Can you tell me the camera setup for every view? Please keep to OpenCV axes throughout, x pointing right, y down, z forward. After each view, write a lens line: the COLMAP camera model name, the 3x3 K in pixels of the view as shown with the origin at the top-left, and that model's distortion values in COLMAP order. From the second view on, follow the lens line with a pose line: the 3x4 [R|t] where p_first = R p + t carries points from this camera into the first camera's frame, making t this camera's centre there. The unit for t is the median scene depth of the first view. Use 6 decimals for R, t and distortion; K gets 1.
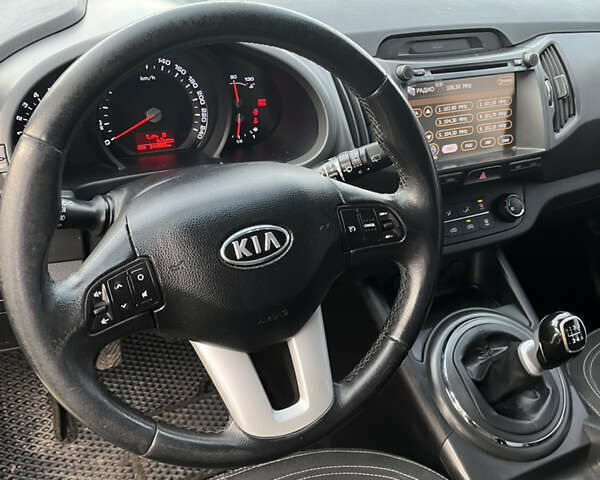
lens RADIAL K [[599.2, 0, 300.0], [0, 599.2, 240.0], [0, 0, 1]] dist [0.104133, 0.001307]
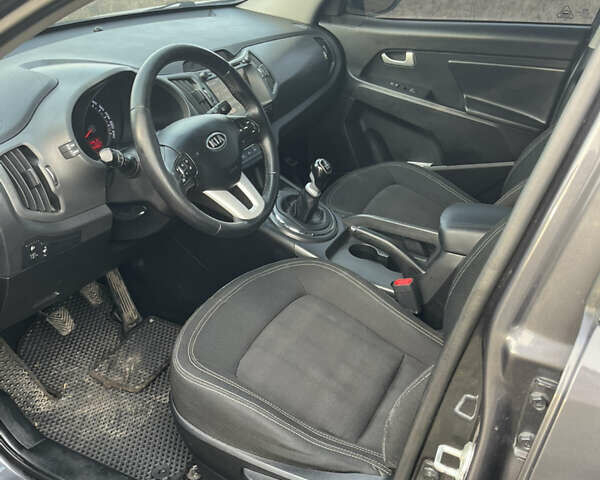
lens RADIAL K [[599.2, 0, 300.0], [0, 599.2, 240.0], [0, 0, 1]] dist [0.104133, 0.001307]
pose [[0.797777, -0.368525, 0.477223, -0.712117], [0.407085, 0.913060, 0.024563, 0.288419], [-0.444785, 0.174674, 0.878439, -0.766674]]
